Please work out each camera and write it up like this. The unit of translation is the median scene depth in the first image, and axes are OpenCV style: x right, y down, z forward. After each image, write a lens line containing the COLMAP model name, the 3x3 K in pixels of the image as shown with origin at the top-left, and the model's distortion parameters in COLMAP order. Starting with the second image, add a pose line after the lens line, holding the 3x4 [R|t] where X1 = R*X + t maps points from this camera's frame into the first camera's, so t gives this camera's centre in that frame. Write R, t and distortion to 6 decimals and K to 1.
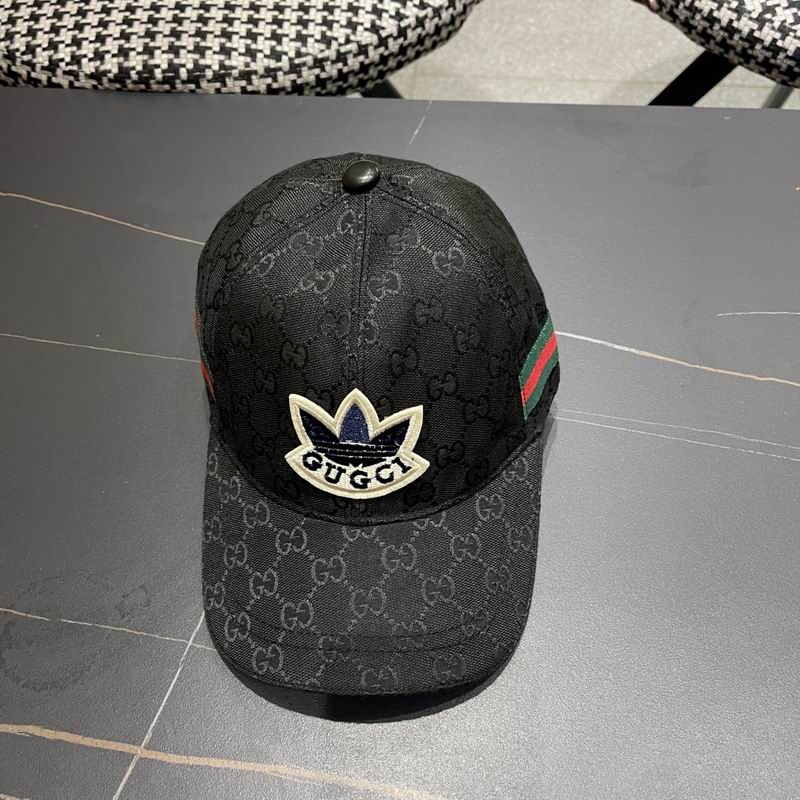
lens RADIAL K [[857.8, 0, 397.4], [0, 857.8, 400.1], [0, 0, 1]] dist [0.017822, 0.000000]
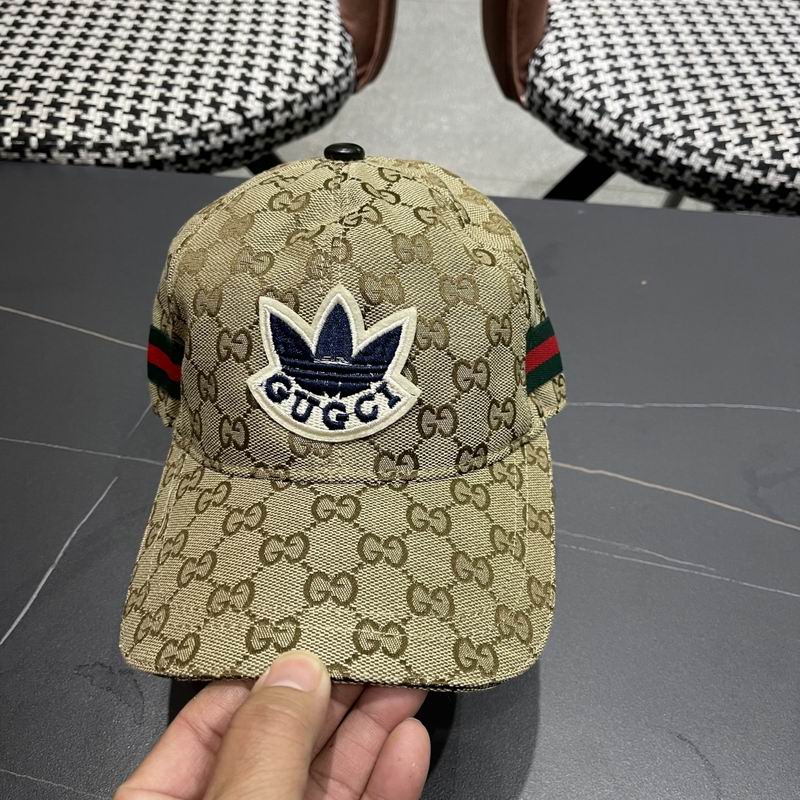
lens RADIAL K [[857.8, 0, 398.8], [0, 857.8, 409.6], [0, 0, 1]] dist [0.017822, 0.000000]
pose [[0.997751, 0.029707, 0.060087, 0.109423], [-0.023979, 0.995293, -0.093896, 0.001126], [-0.062594, 0.092244, 0.993767, 0.036558]]
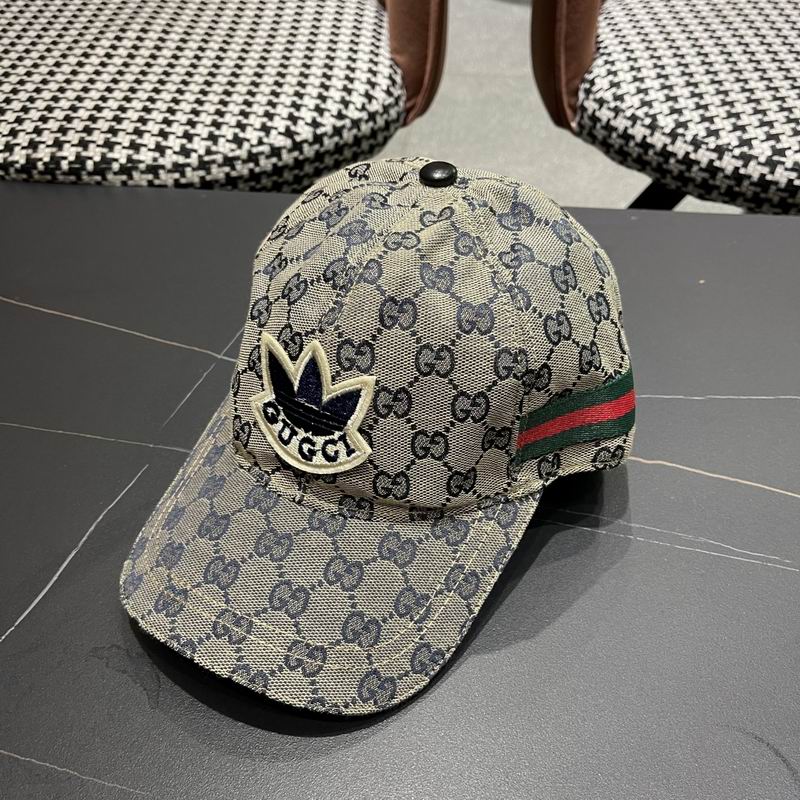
lens RADIAL K [[857.8, 0, 399.8], [0, 857.8, 406.3], [0, 0, 1]] dist [0.017822, 0.000000]
pose [[0.999381, 0.030870, -0.016887, 0.131906], [-0.033628, 0.979198, -0.200099, 0.078564], [0.010359, 0.200543, 0.979630, 0.082612]]
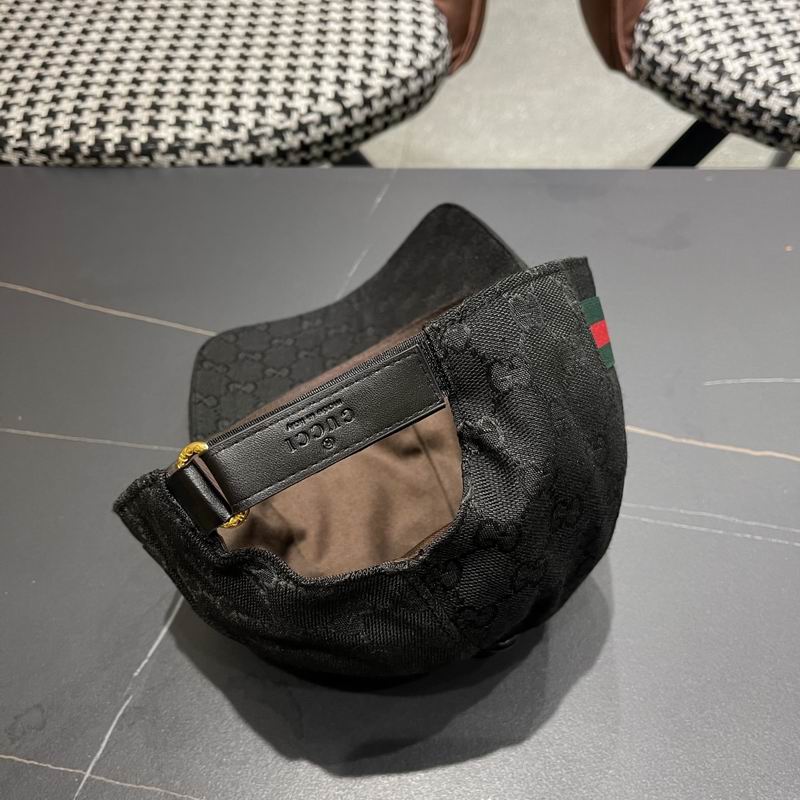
lens RADIAL K [[857.8, 0, 398.5], [0, 857.8, 411.1], [0, 0, 1]] dist [0.017822, 0.000000]
pose [[0.999729, -0.016245, -0.016664, 0.052318], [0.014559, 0.995203, -0.096745, 0.008999], [0.018155, 0.096476, 0.995170, 0.081394]]
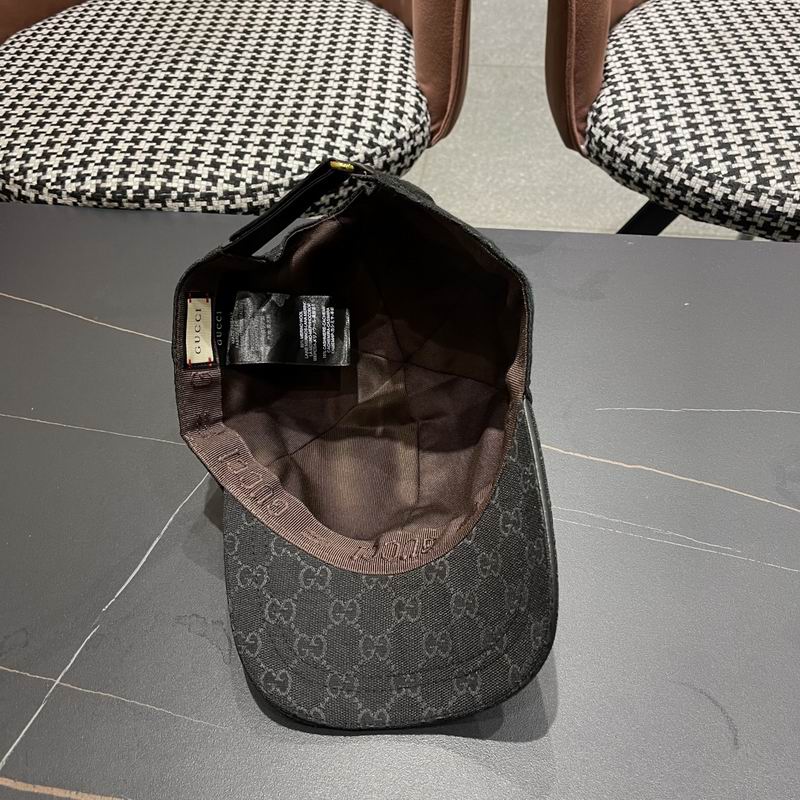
lens RADIAL K [[857.8, 0, 405.2], [0, 857.8, 406.2], [0, 0, 1]] dist [0.017822, 0.000000]
pose [[0.998539, 0.035037, -0.041139, 0.137374], [-0.041288, 0.985838, -0.162536, 0.064166], [0.034862, 0.163997, 0.985845, -0.055997]]
